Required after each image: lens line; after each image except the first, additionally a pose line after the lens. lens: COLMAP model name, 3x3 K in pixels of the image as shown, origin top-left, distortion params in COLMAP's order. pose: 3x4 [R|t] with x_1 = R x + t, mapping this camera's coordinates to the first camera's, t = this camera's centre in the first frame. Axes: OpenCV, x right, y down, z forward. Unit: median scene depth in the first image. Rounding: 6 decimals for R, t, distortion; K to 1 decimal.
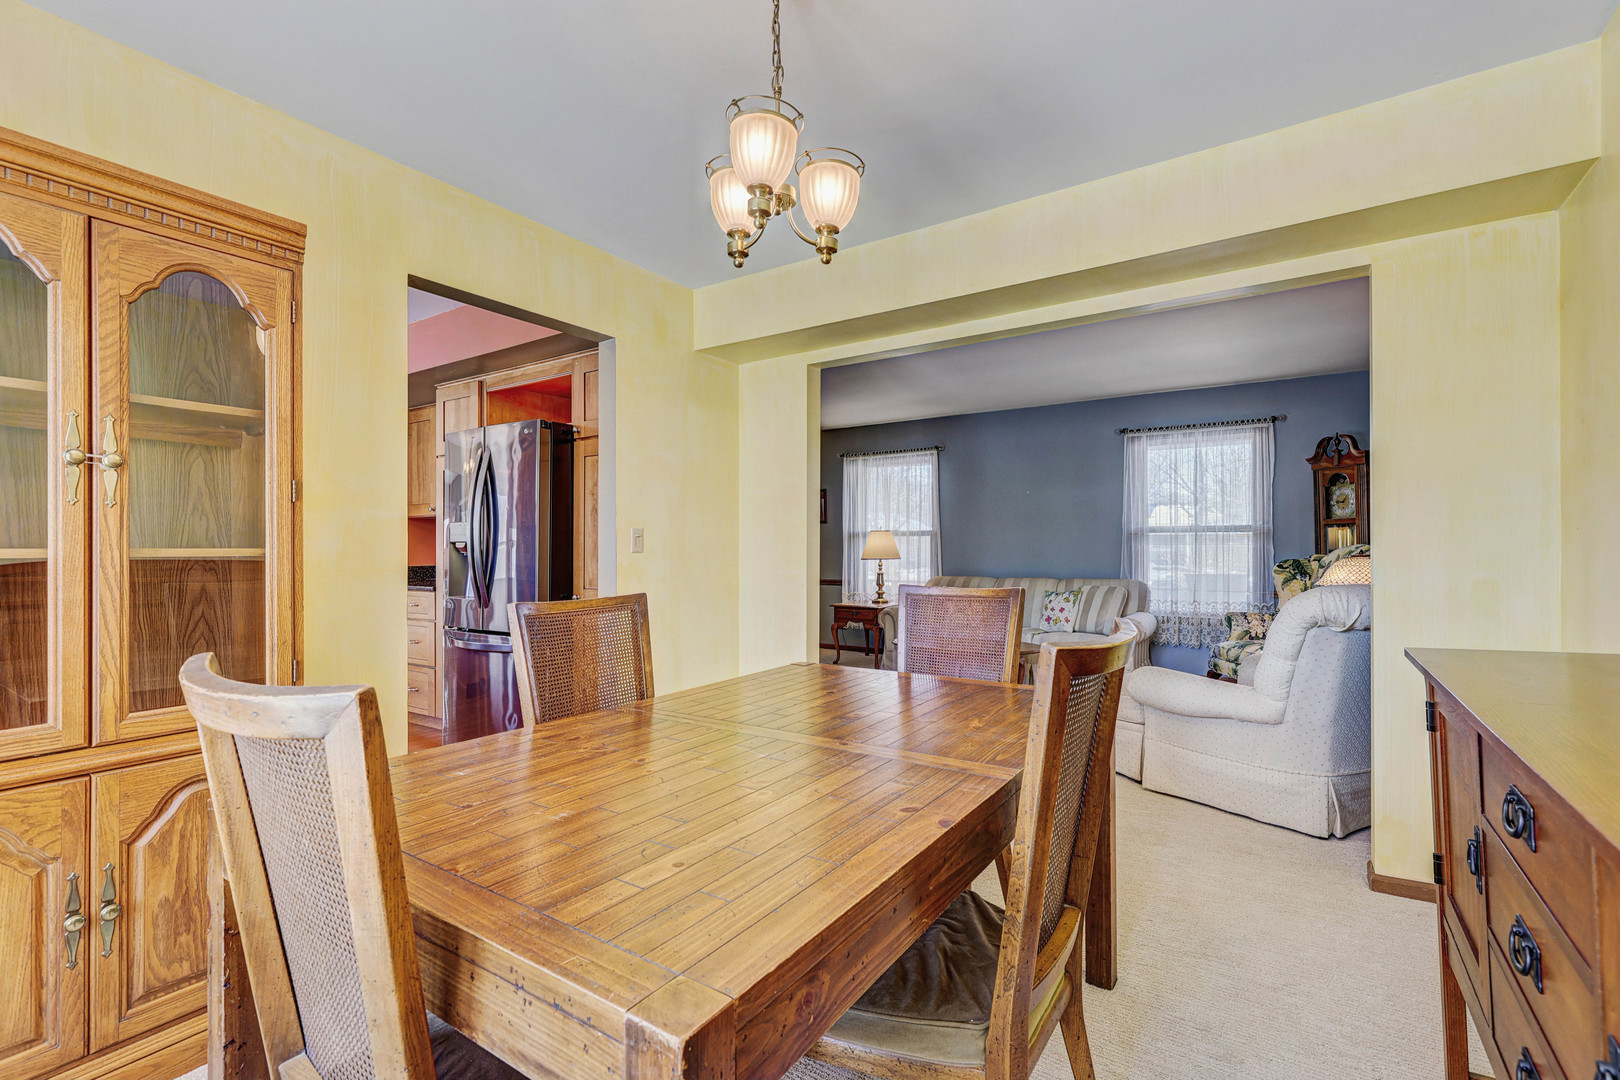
lens RADIAL K [[732.5, 0, 820.1], [0, 732.5, 545.7], [0, 0, 1]] dist [0.003321, 0.000395]
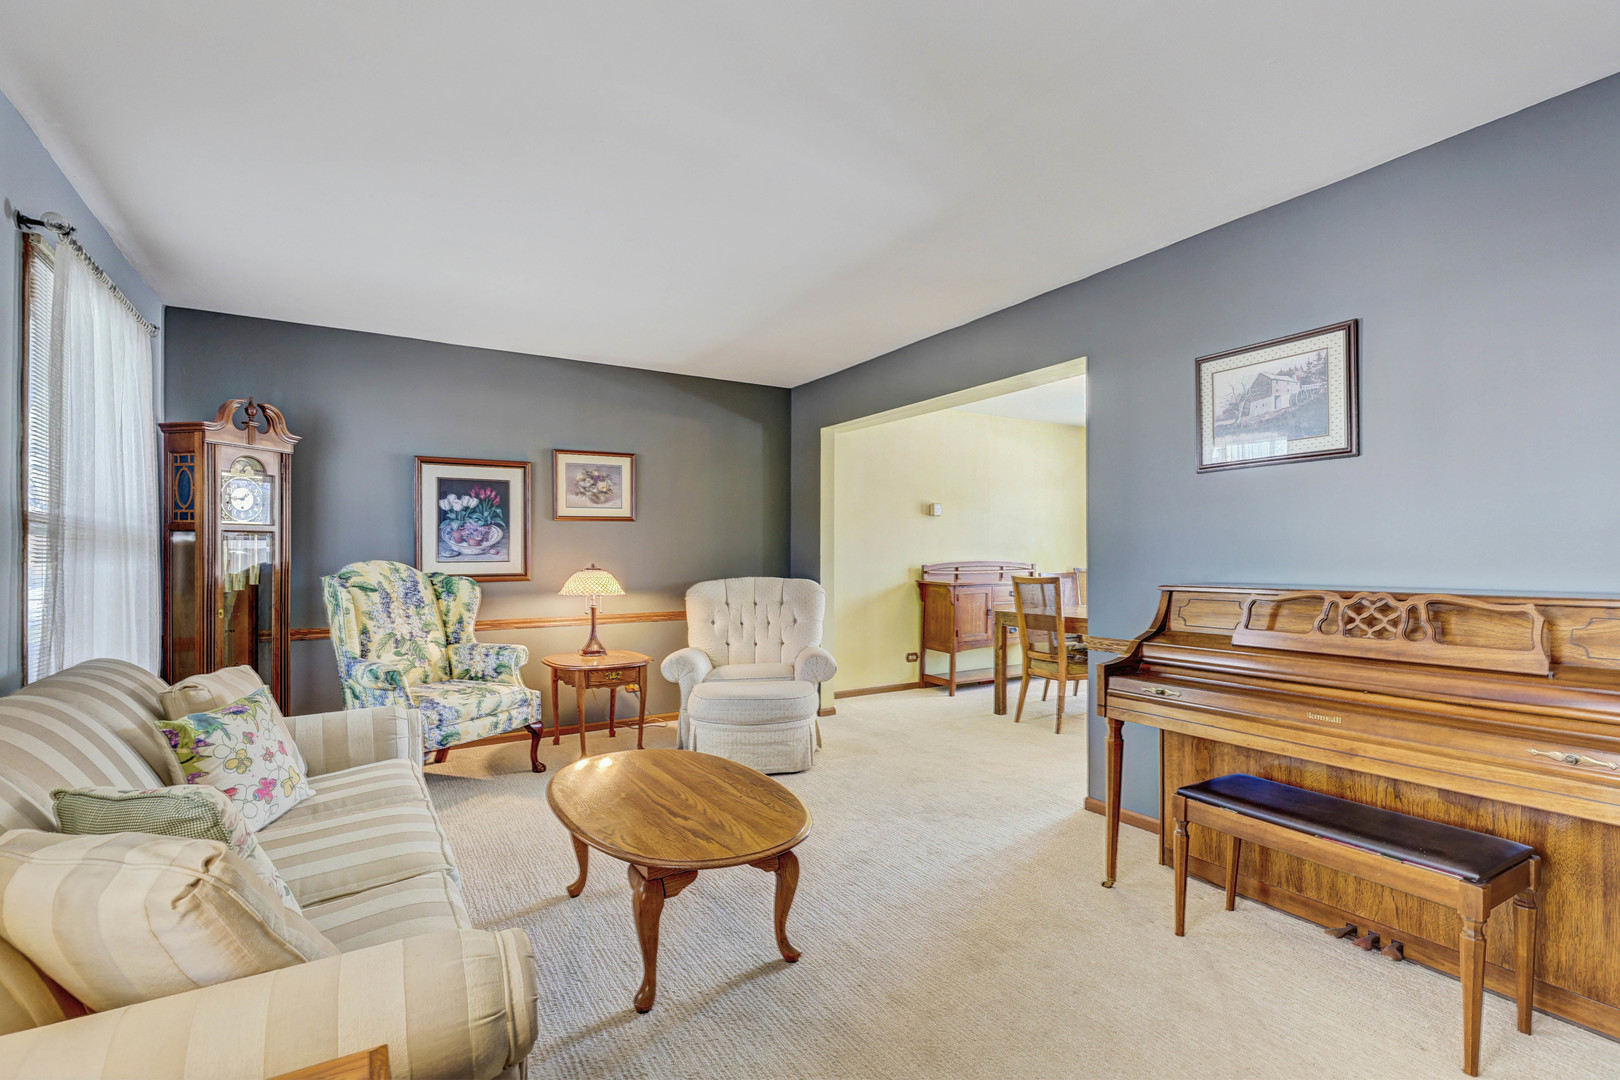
lens RADIAL K [[732.5, 0, 814.2], [0, 732.5, 560.0], [0, 0, 1]] dist [0.003321, 0.000395]
pose [[-0.907509, 0.002049, 0.420028, -0.046192], [0.002503, 0.999997, 0.000530, -0.001113], [-0.420026, 0.001533, -0.907511, 1.191709]]
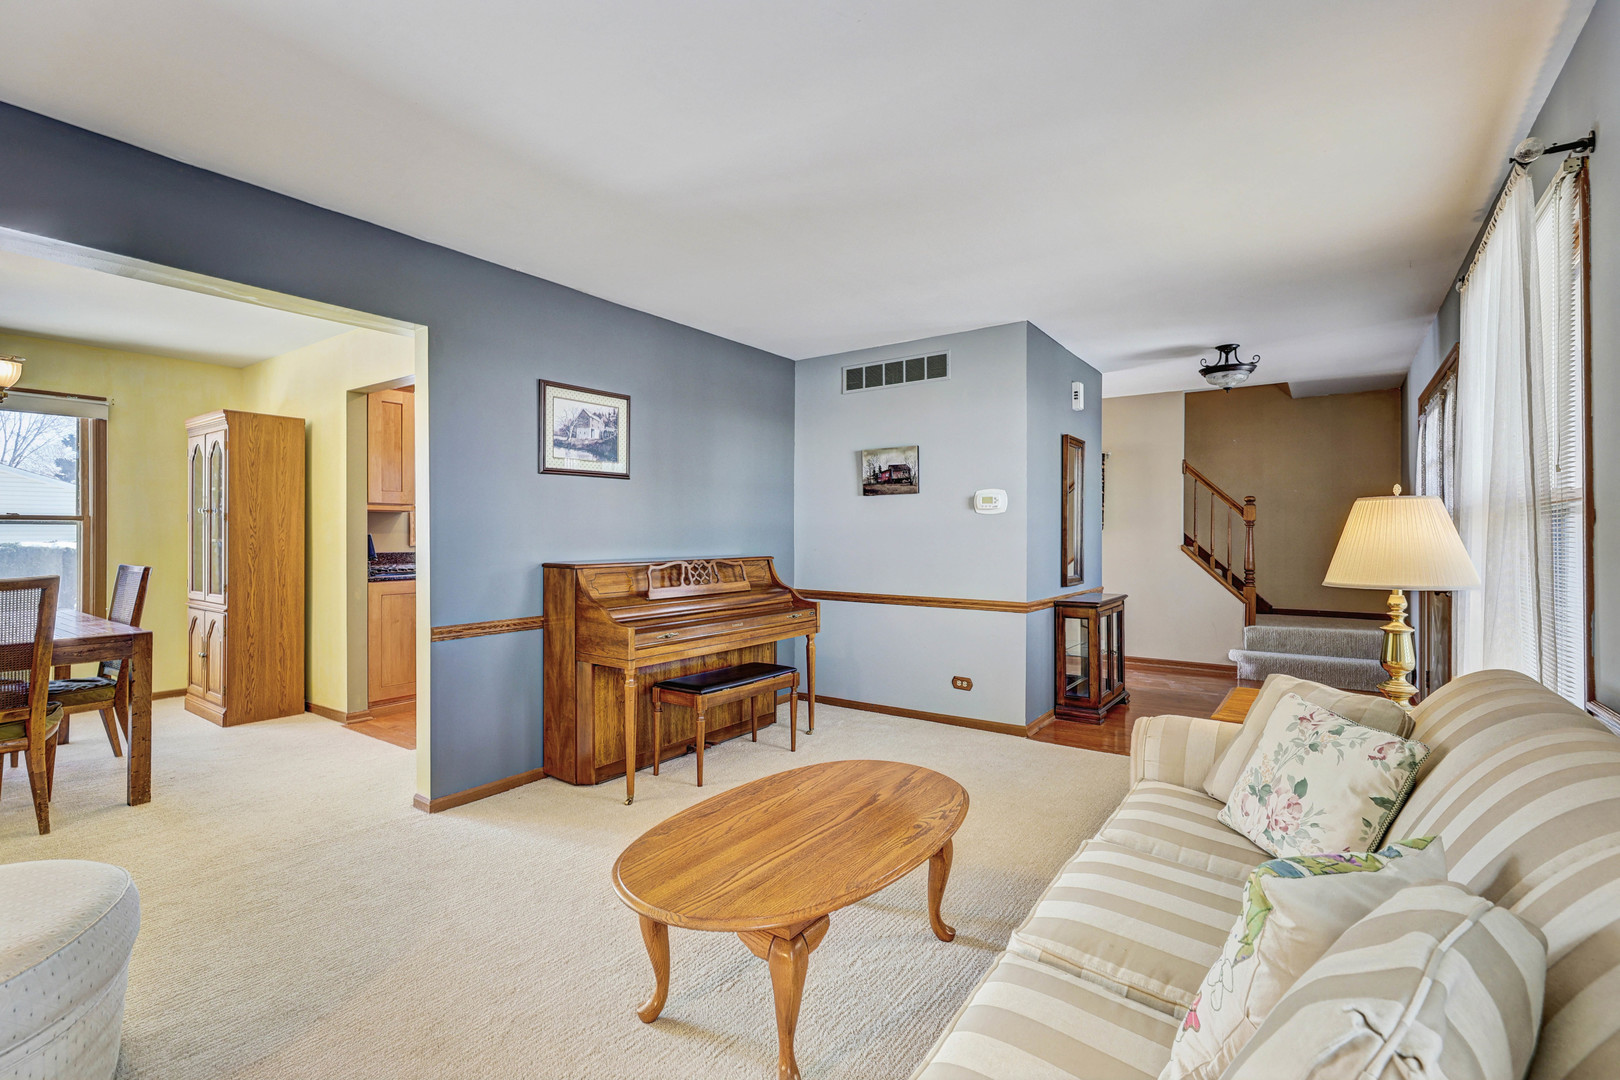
lens RADIAL K [[732.5, 0, 812.2], [0, 732.5, 532.1], [0, 0, 1]] dist [0.003321, 0.000395]
pose [[-0.043753, -0.000866, -0.999042, 0.497891], [0.004661, 0.999989, -0.001071, -0.008118], [0.999032, -0.004703, -0.043748, 0.898008]]
